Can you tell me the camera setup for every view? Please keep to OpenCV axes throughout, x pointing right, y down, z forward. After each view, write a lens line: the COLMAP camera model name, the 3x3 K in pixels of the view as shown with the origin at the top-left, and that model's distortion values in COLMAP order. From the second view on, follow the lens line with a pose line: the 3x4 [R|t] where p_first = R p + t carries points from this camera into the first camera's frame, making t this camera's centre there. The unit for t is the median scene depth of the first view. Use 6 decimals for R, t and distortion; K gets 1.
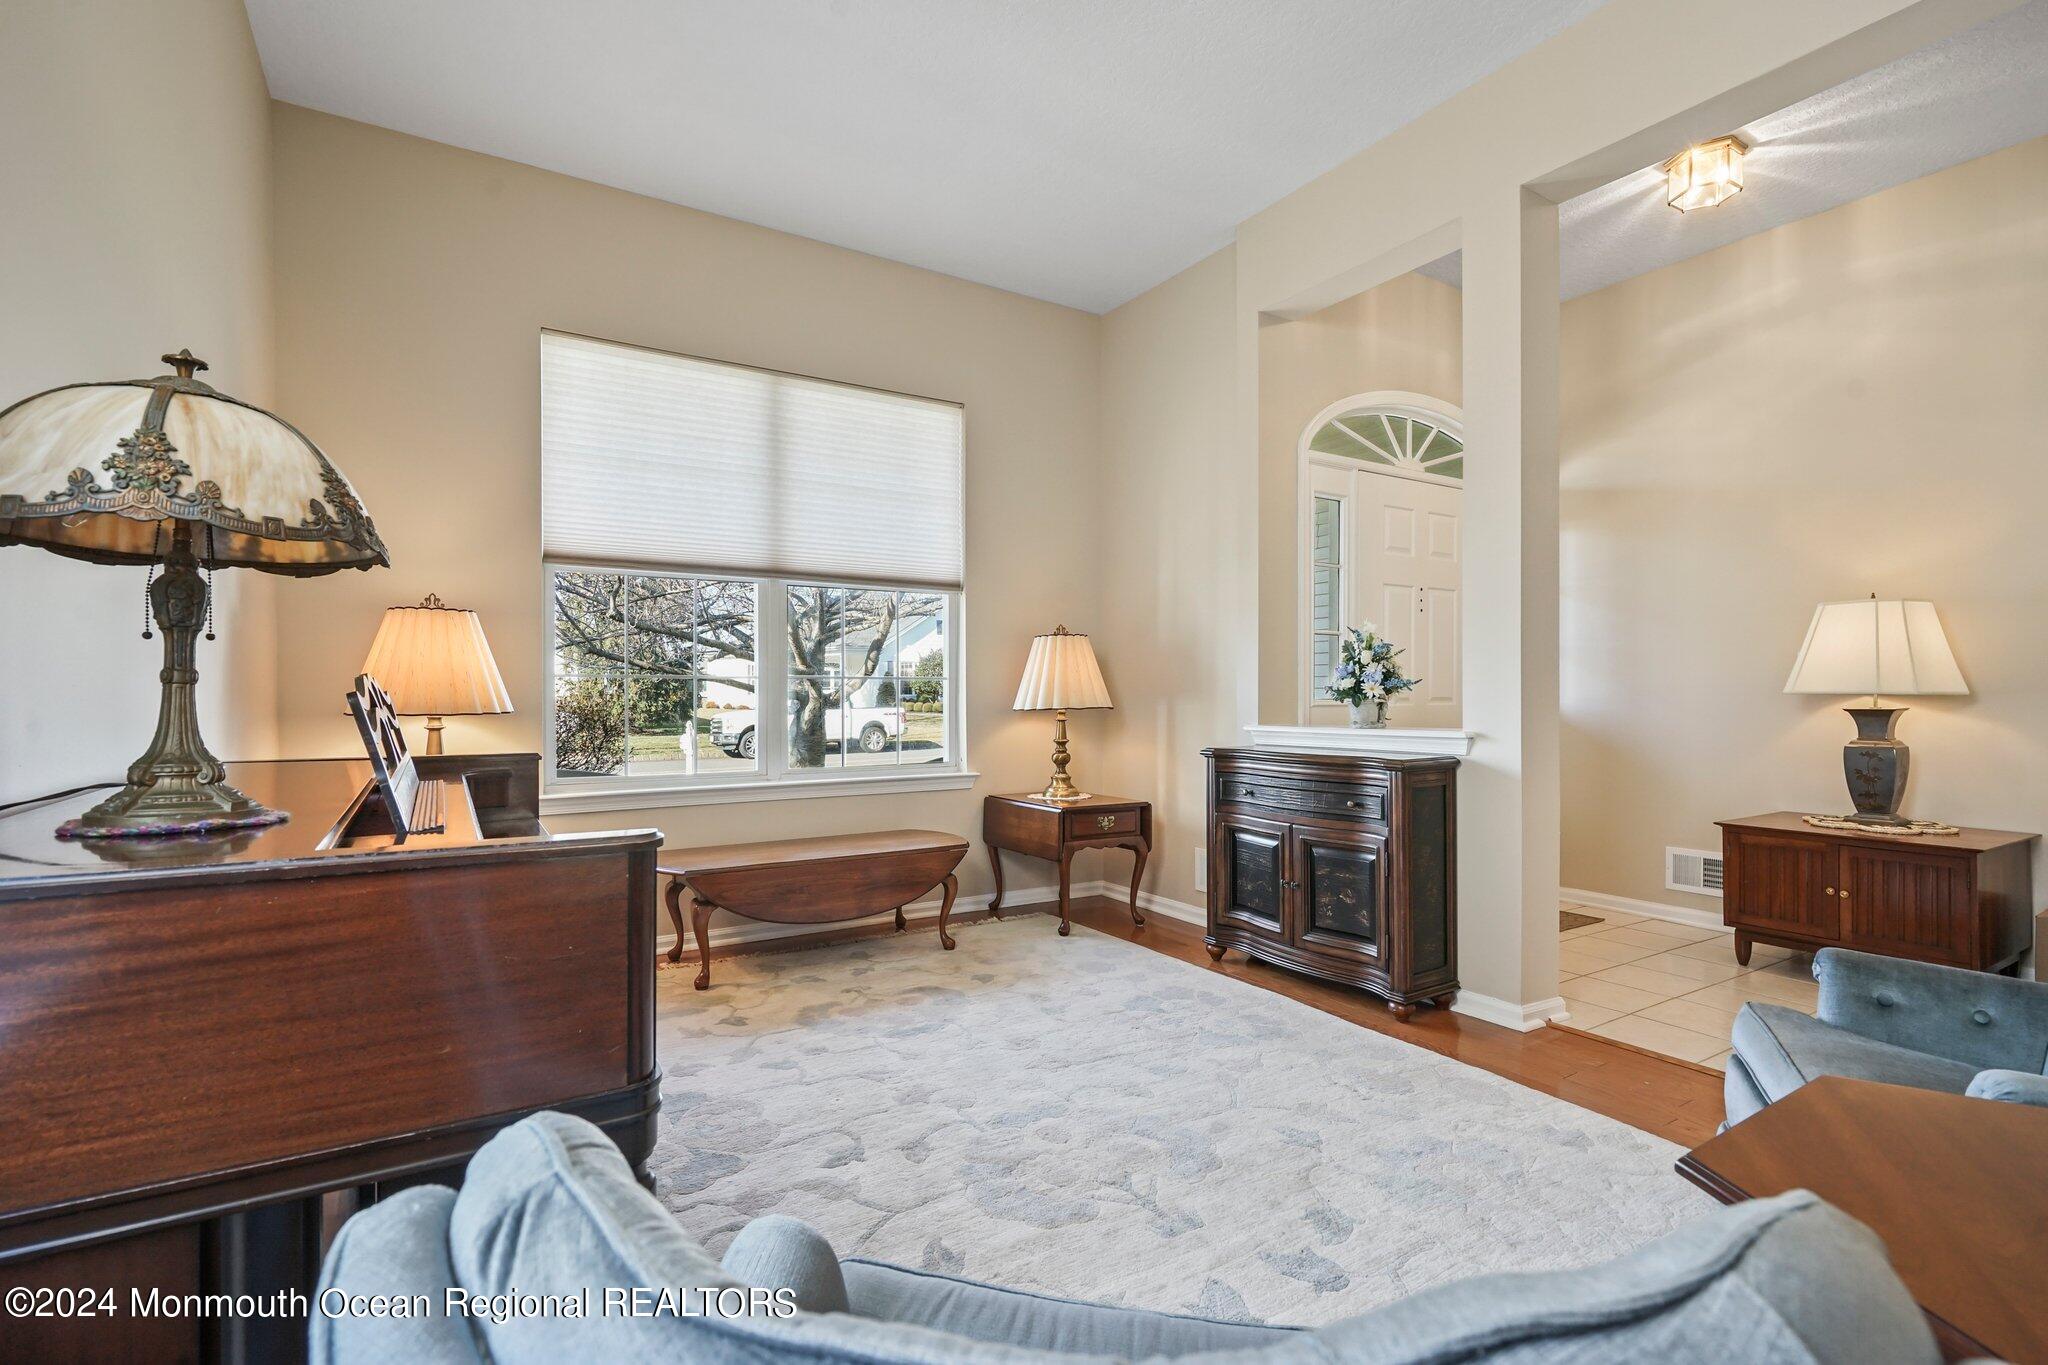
lens RADIAL K [[932.1, 0, 1018.1], [0, 932.1, 700.5], [0, 0, 1]] dist [-0.000015, 0.000755]
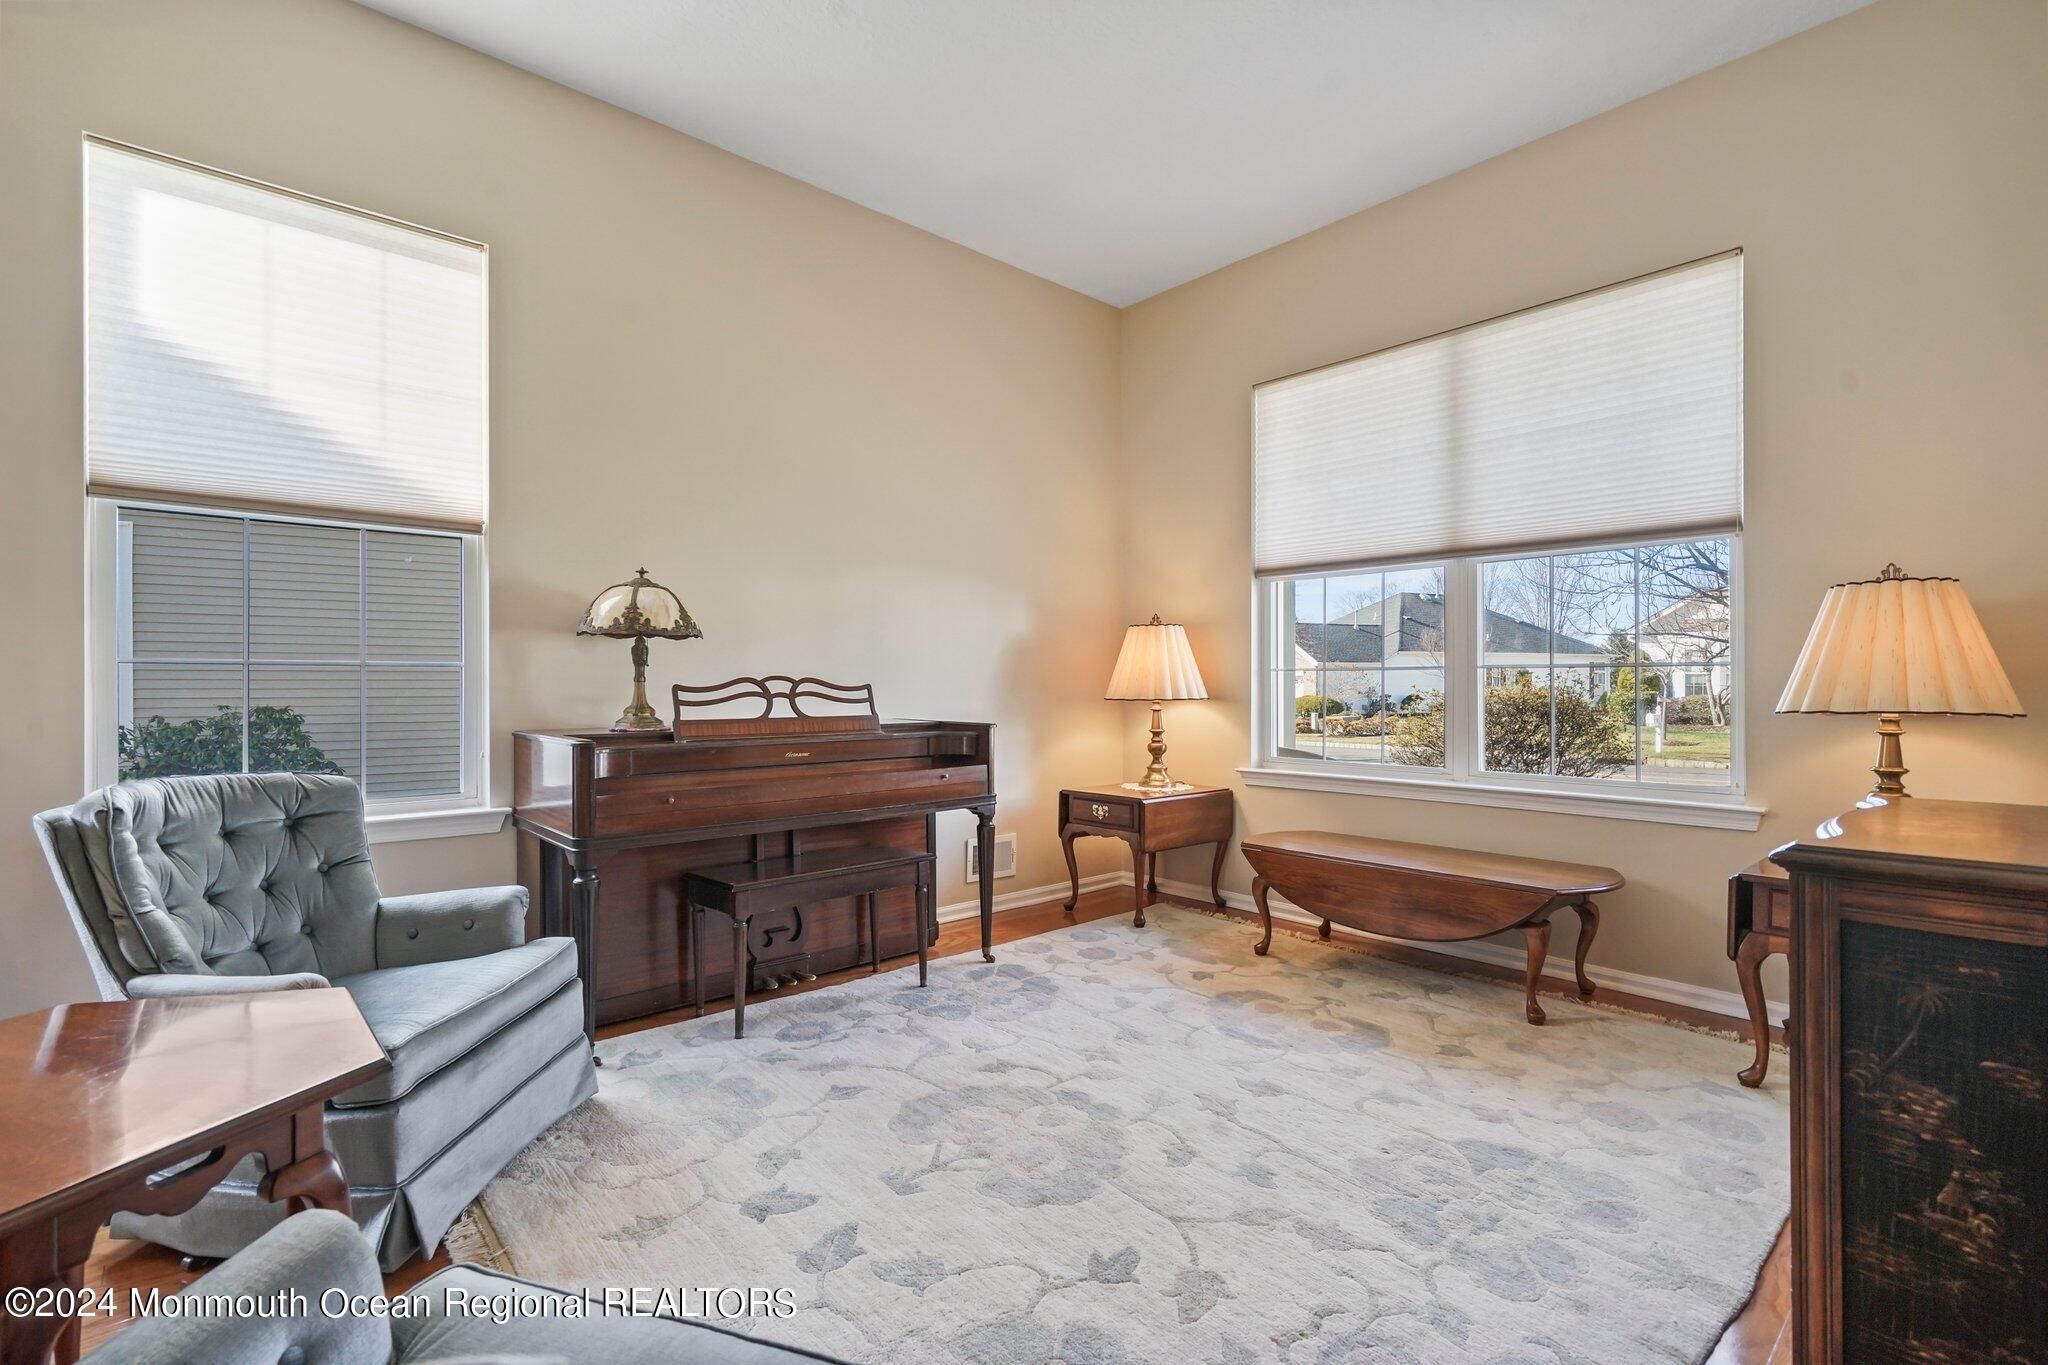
lens RADIAL K [[932.1, 0, 1012.6], [0, 932.1, 685.7], [0, 0, 1]] dist [-0.000015, 0.000755]
pose [[0.171715, 0.001781, -0.985145, 0.636136], [-0.007690, 0.999970, 0.000468, -0.004712], [0.985117, 0.007496, 0.171724, 0.478205]]
